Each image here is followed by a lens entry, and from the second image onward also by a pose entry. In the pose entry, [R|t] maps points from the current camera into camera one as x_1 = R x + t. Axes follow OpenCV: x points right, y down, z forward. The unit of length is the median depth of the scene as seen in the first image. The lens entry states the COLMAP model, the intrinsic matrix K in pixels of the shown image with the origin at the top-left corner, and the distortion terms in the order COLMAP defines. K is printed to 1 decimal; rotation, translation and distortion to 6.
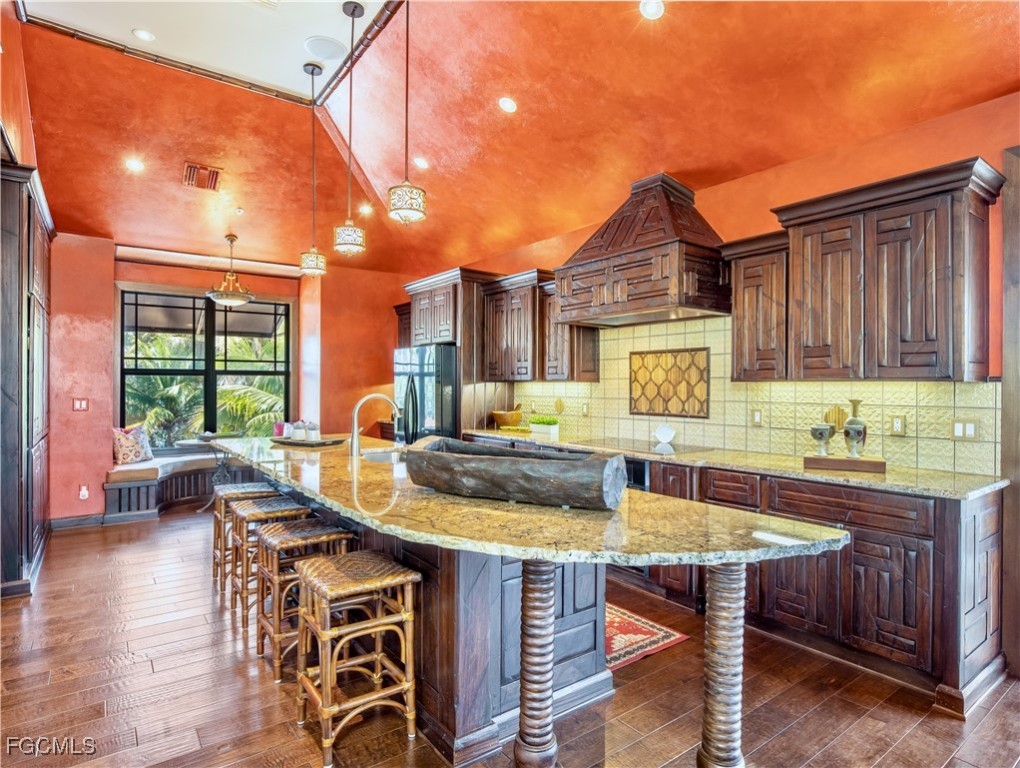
lens RADIAL K [[568.2, 0, 510.0], [0, 568.2, 384.0], [0, 0, 1]] dist [-0.001844, -0.000632]
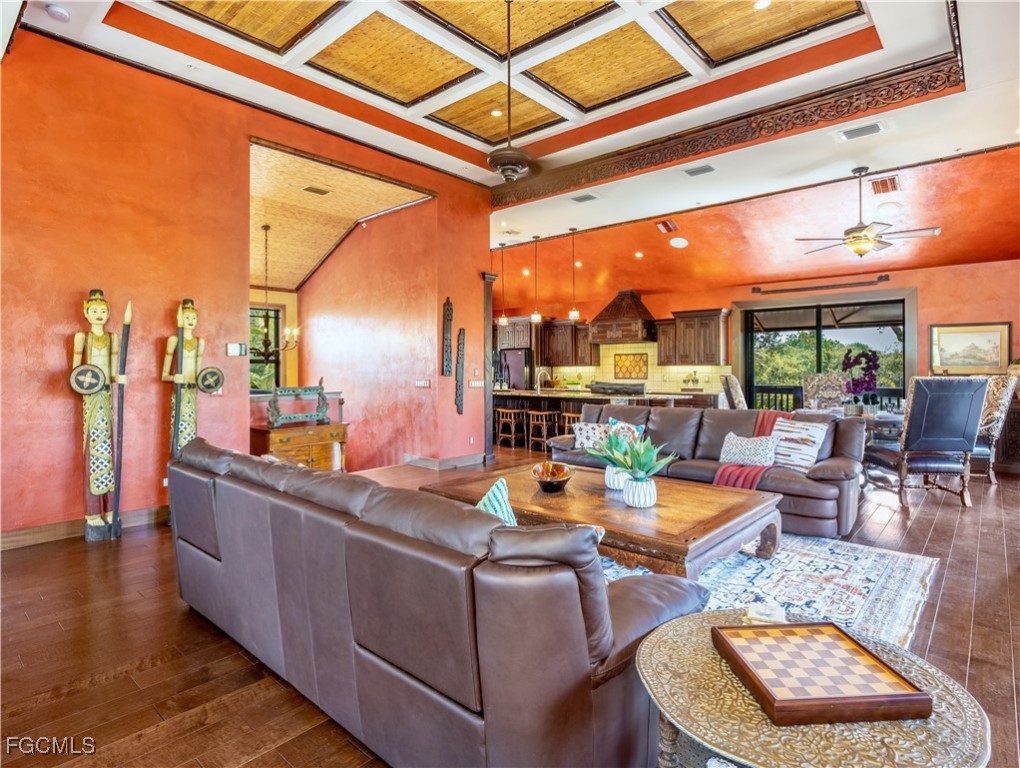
lens RADIAL K [[553.1, 0, 507.3], [0, 553.1, 366.4], [0, 0, 1]] dist [0.001504, 0.000010]
pose [[0.977242, -0.002917, 0.212107, -0.965779], [0.004565, 0.999963, -0.007282, 0.016854], [-0.212078, 0.008085, 0.977219, -1.618332]]
